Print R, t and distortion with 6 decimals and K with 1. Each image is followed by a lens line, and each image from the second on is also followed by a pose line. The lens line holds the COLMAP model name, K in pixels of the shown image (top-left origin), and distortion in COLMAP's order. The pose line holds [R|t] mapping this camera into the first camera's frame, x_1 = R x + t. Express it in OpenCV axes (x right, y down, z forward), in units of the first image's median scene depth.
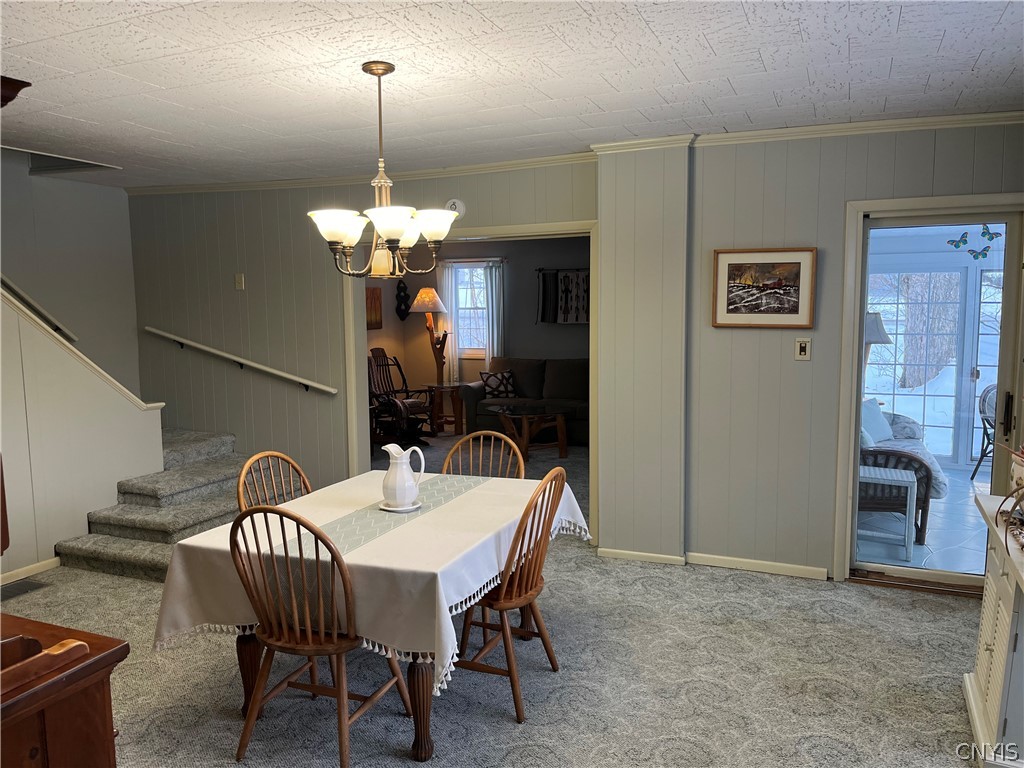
lens RADIAL K [[768.4, 0, 510.8], [0, 768.4, 384.0], [0, 0, 1]] dist [0.051287, -0.073978]
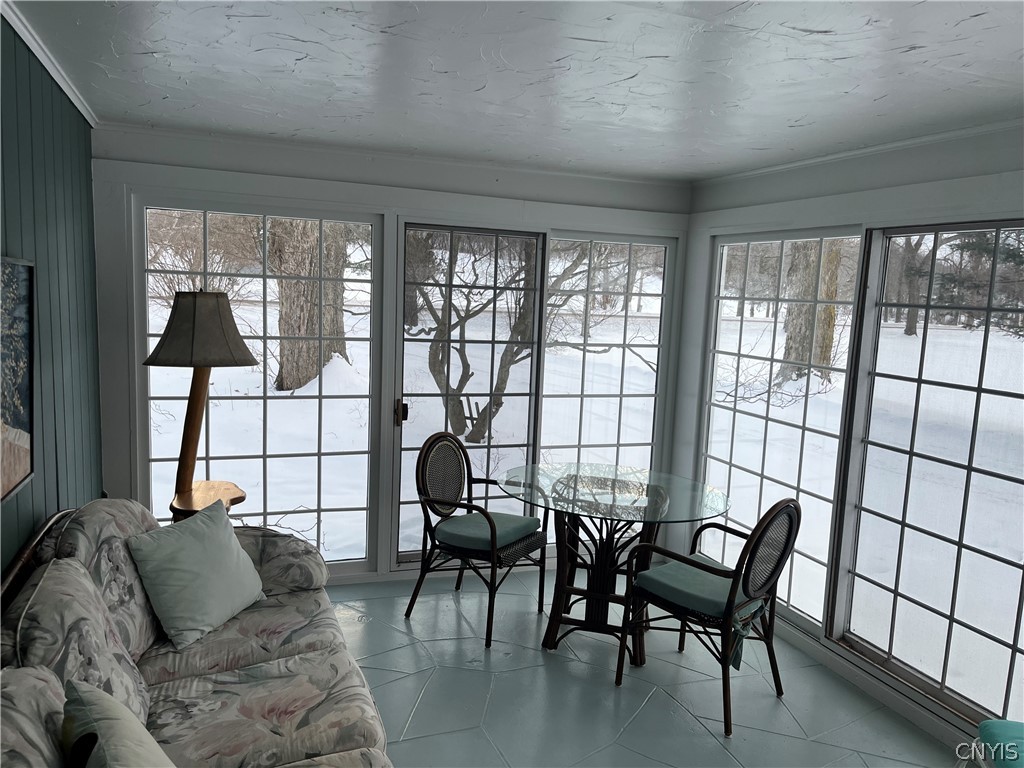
lens RADIAL K [[768.4, 0, 507.6], [0, 768.4, 388.6], [0, 0, 1]] dist [0.051287, -0.073978]
pose [[0.727537, -0.047250, 0.684439, 0.483106], [0.023356, 0.998753, 0.044122, -0.090013], [-0.685671, -0.016115, 0.727734, 0.950149]]
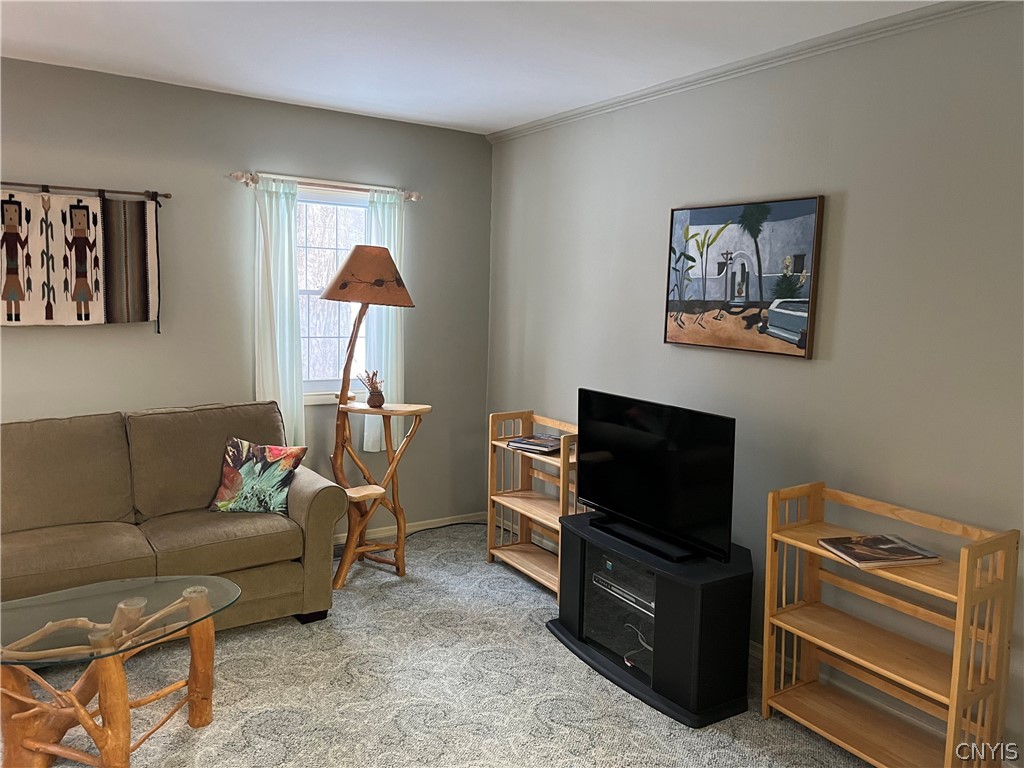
lens RADIAL K [[768.4, 0, 516.7], [0, 768.4, 378.3], [0, 0, 1]] dist [0.051287, -0.073978]
pose [[0.546325, -0.062930, 0.835206, -0.240118], [0.055349, 0.997706, 0.038969, -0.111002], [-0.835743, 0.024938, 0.548555, 1.202299]]
